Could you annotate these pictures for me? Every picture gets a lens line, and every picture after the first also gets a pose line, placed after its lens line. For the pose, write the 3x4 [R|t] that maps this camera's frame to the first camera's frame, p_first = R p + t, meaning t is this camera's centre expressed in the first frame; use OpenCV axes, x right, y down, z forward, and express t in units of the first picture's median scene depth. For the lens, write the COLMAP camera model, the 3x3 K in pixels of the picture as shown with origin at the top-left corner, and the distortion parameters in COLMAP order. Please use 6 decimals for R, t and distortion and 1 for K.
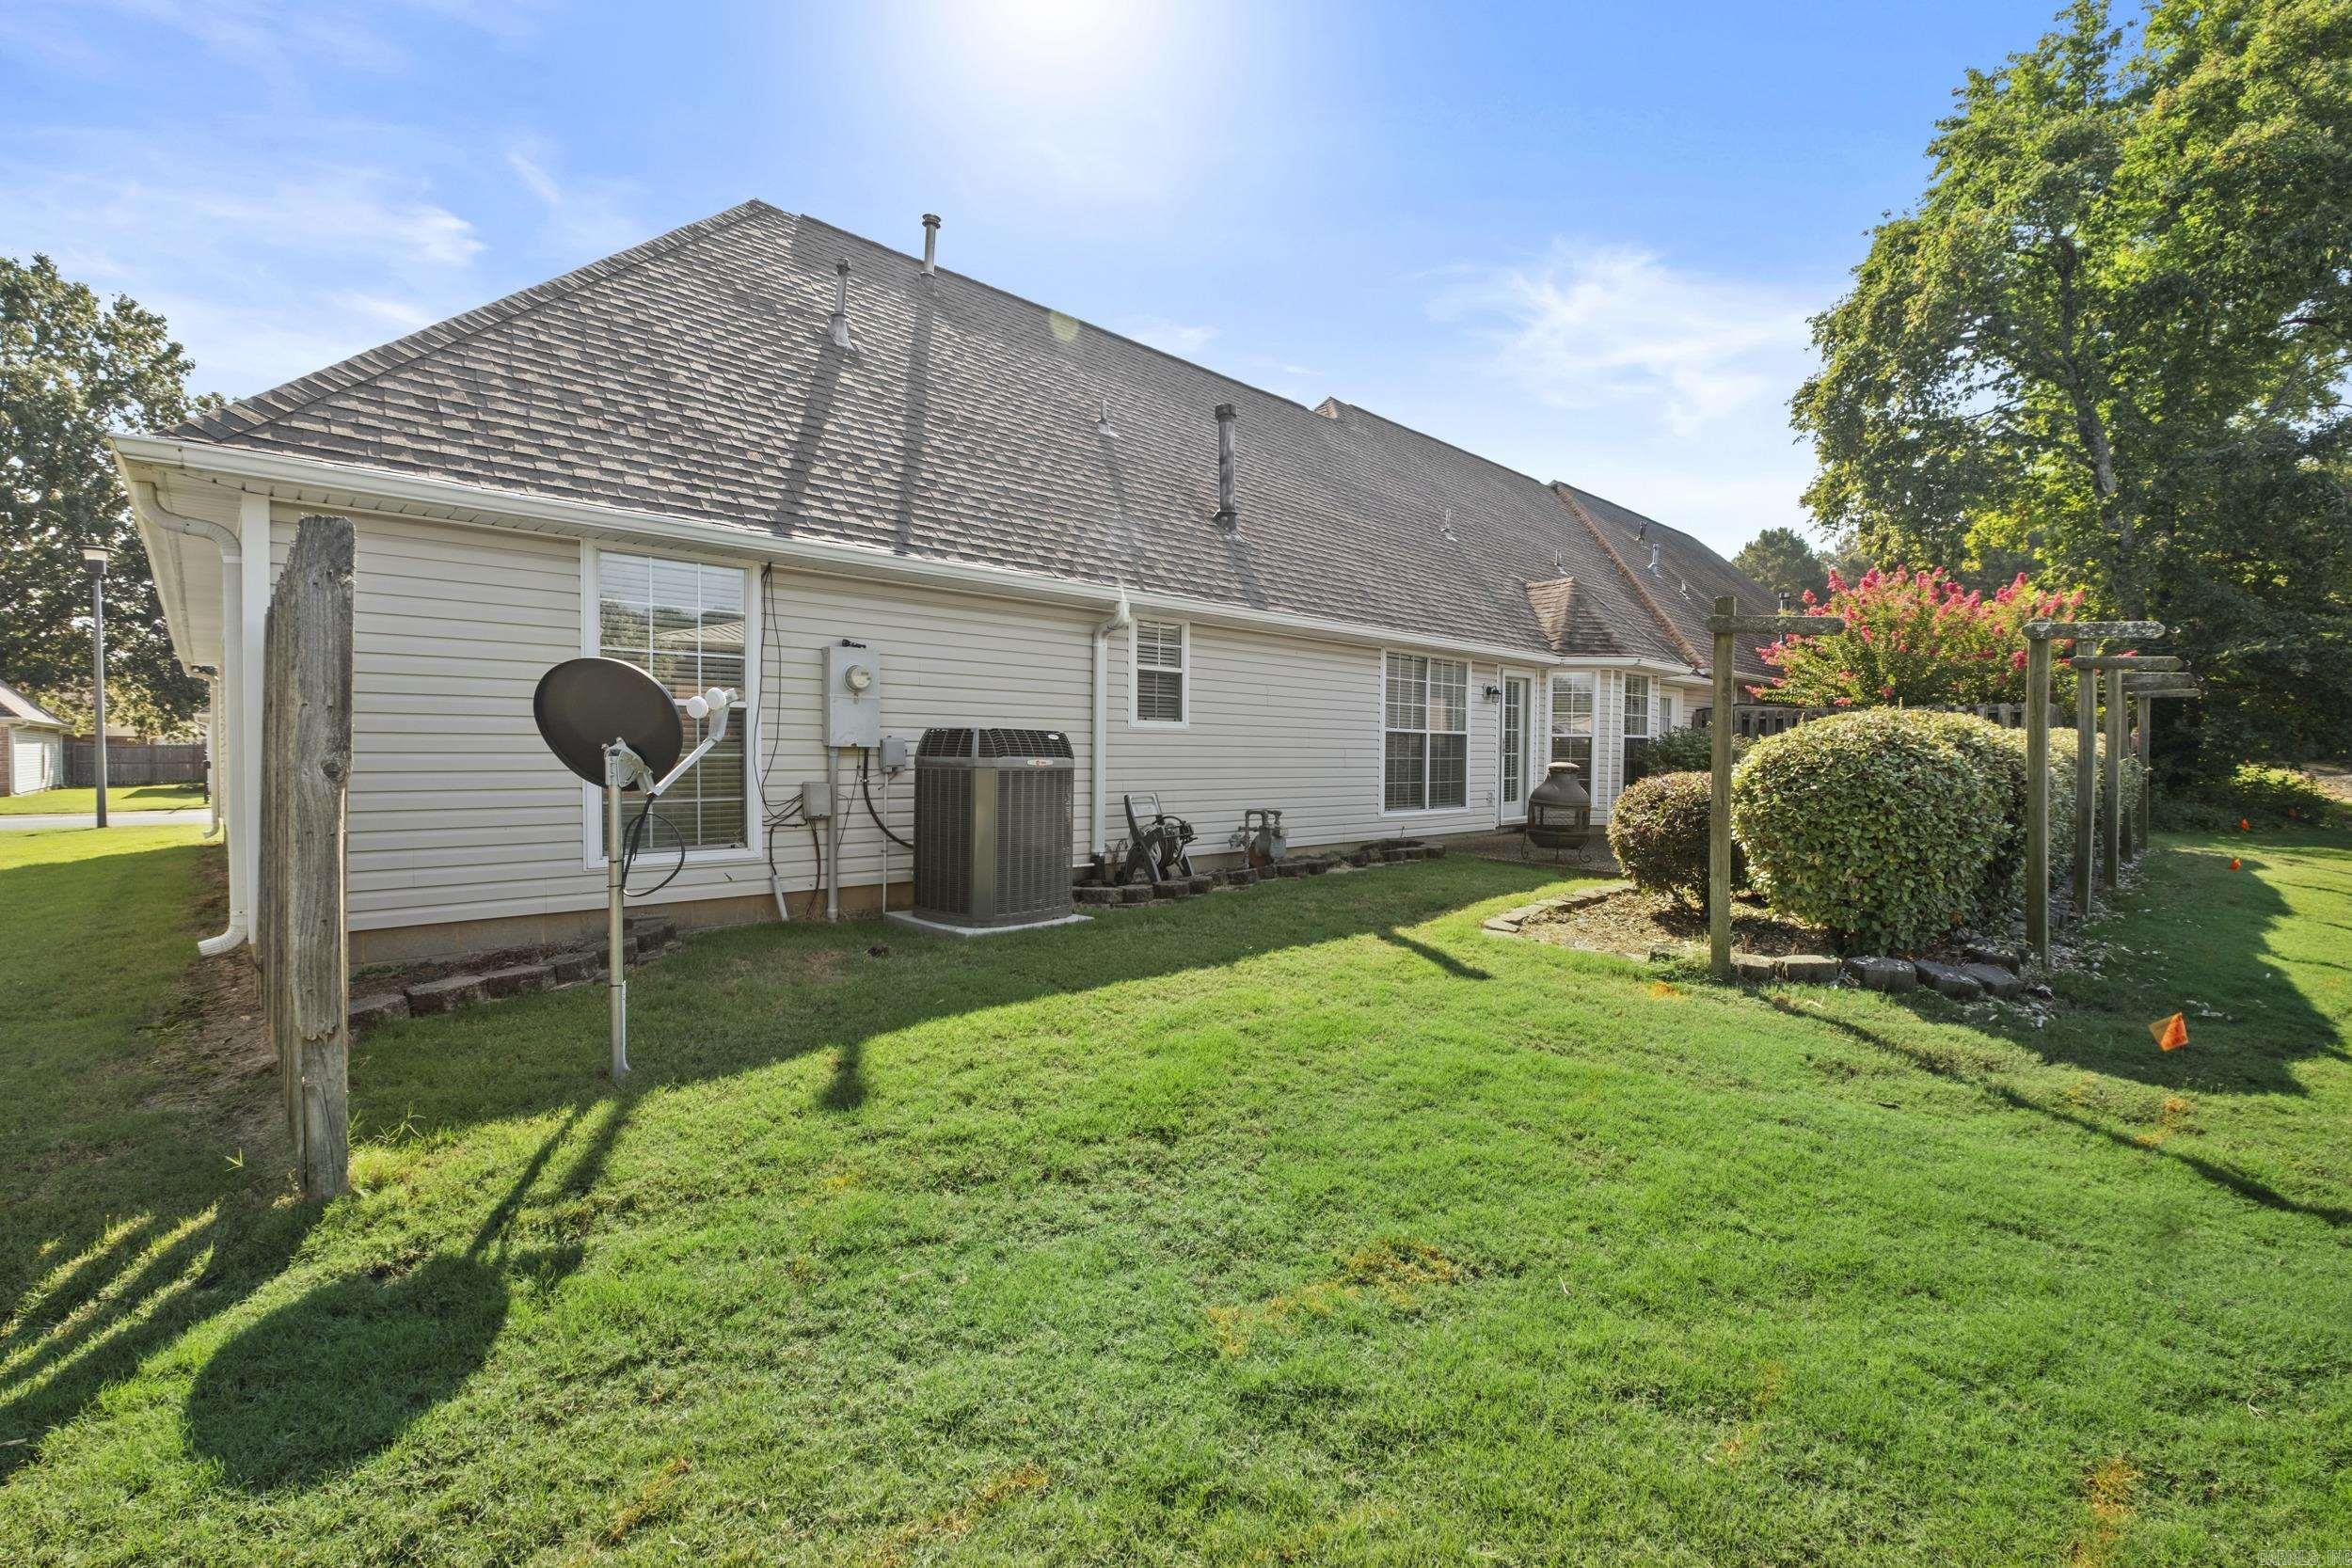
lens RADIAL K [[1018.6, 0, 1164.3], [0, 1018.6, 780.6], [0, 0, 1]] dist [-0.004721, 0.000111]
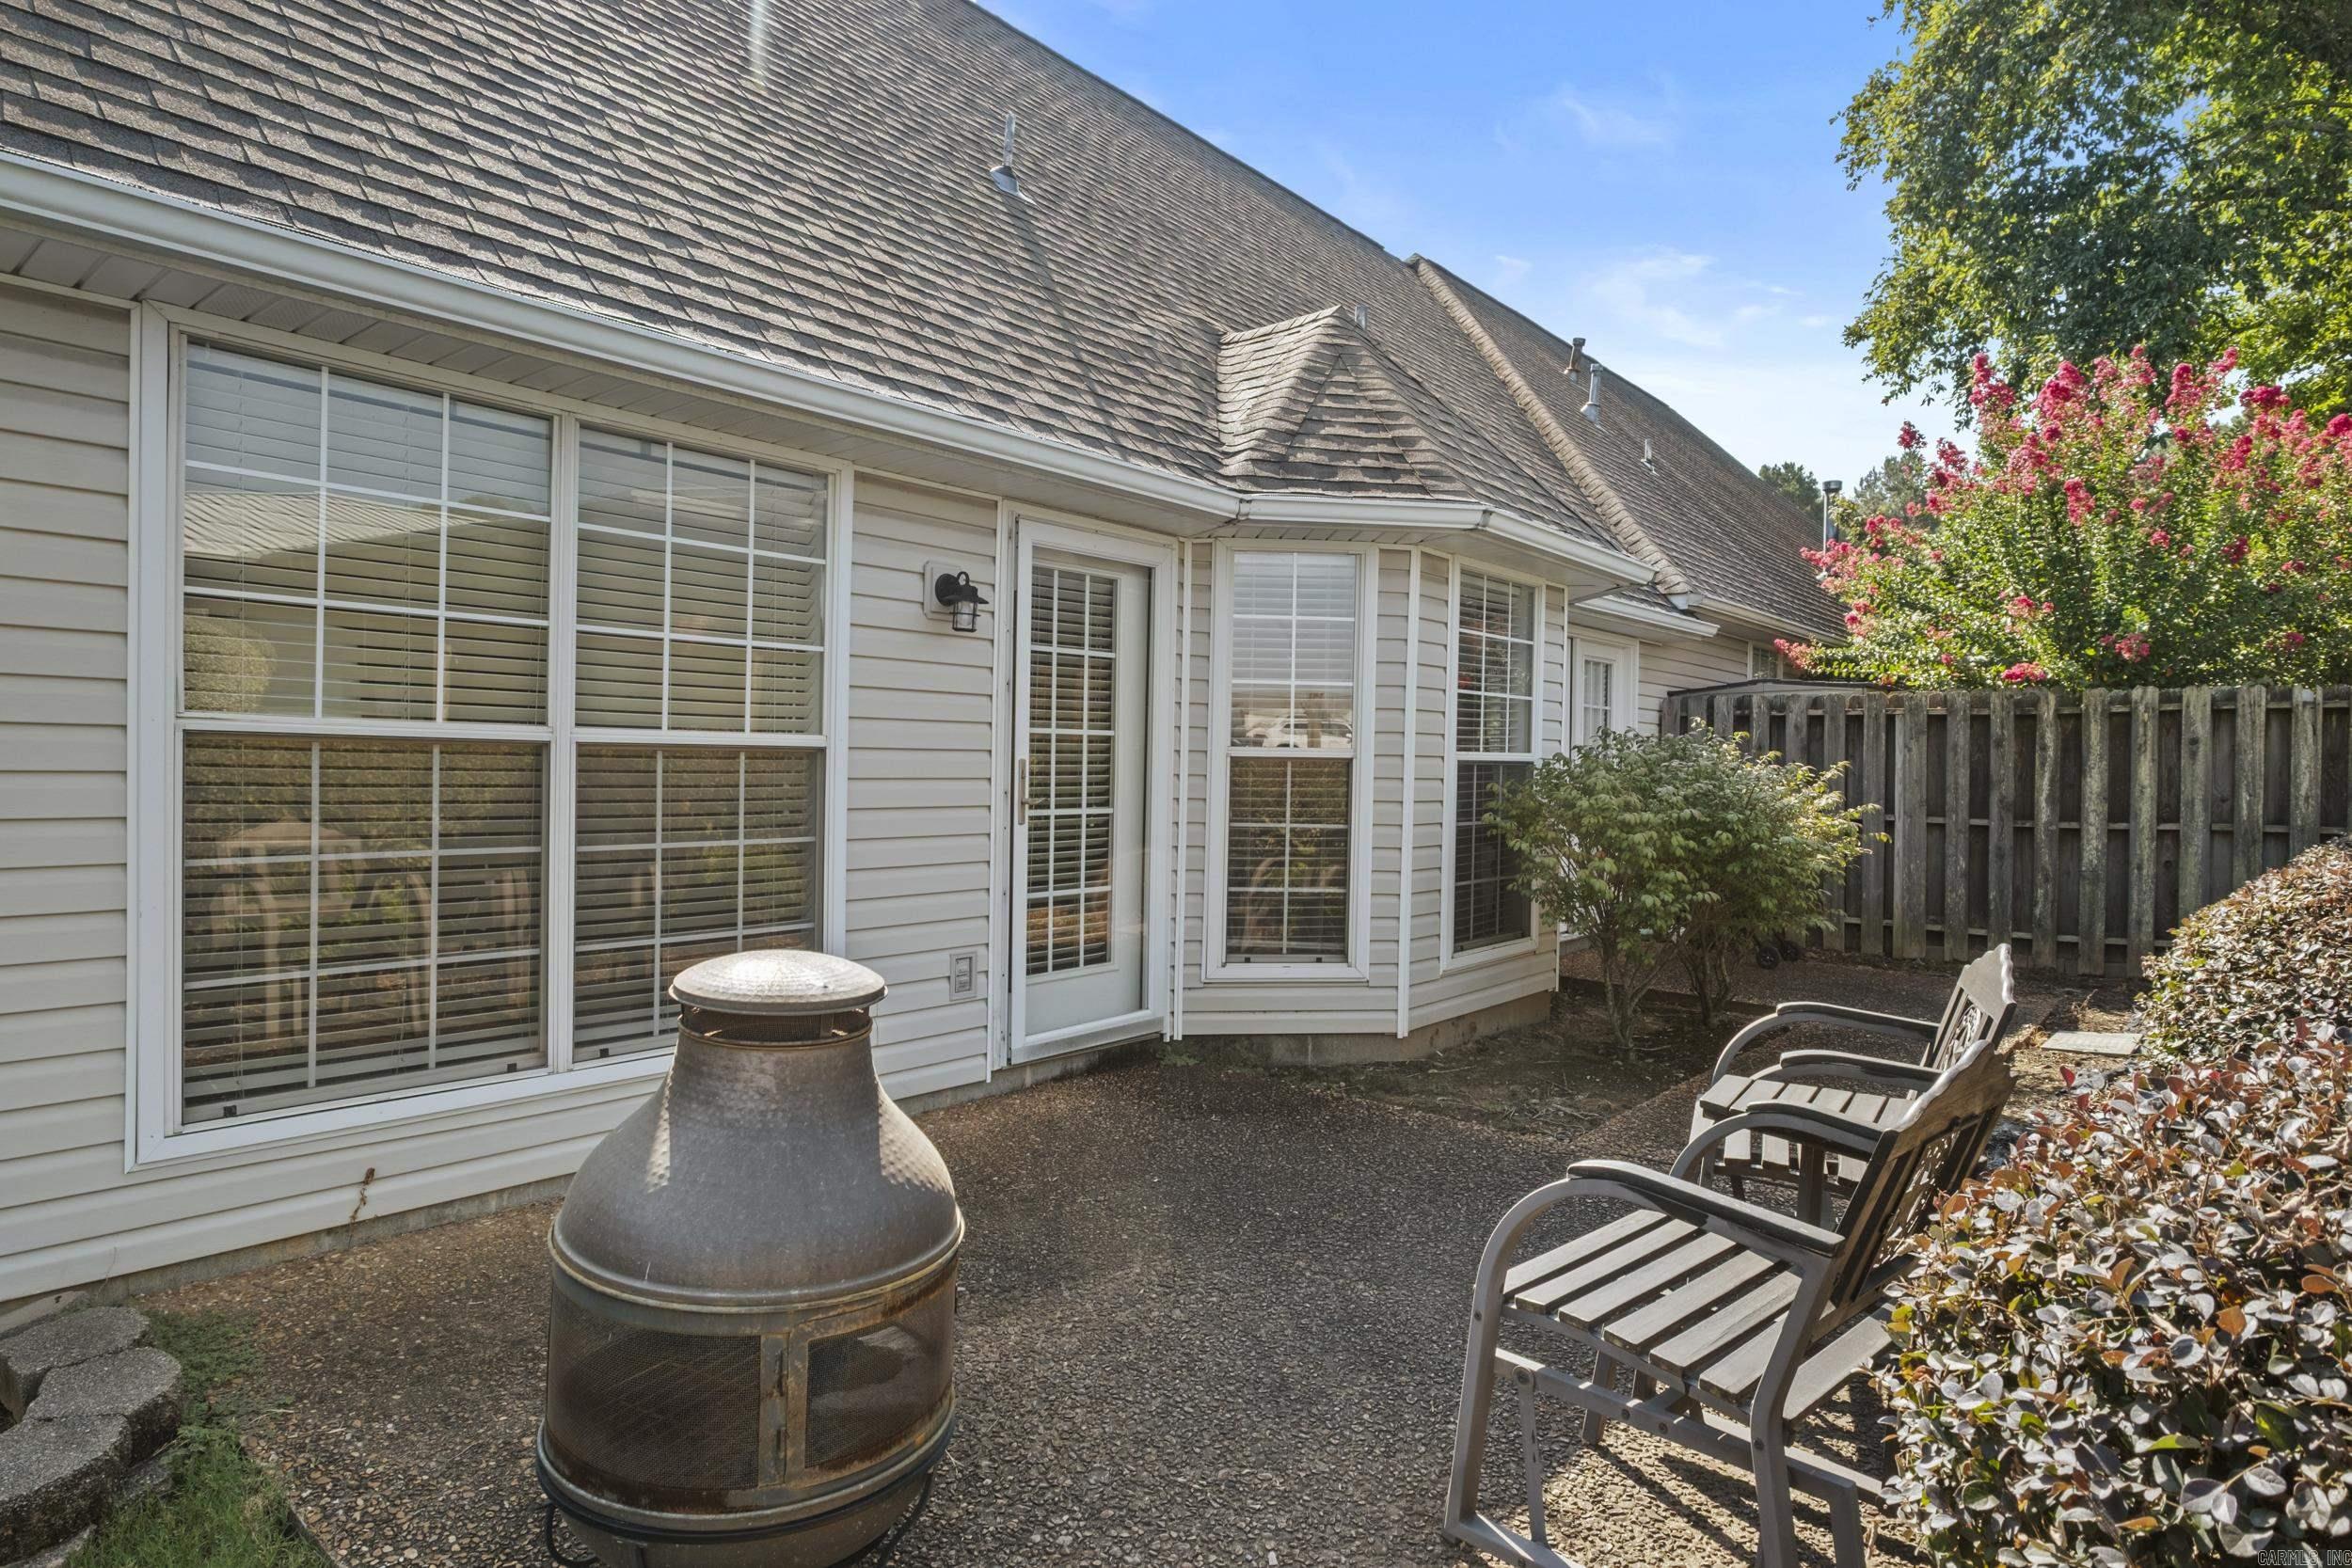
lens RADIAL K [[1391.6, 0, 1180.7], [0, 1391.6, 773.4], [0, 0, 1]] dist [-0.006082, -0.000527]
pose [[0.990303, 0.011993, 0.138409, 0.306171], [-0.009731, 0.999808, -0.017010, -0.029991], [-0.138586, 0.015498, 0.990229, 0.574322]]
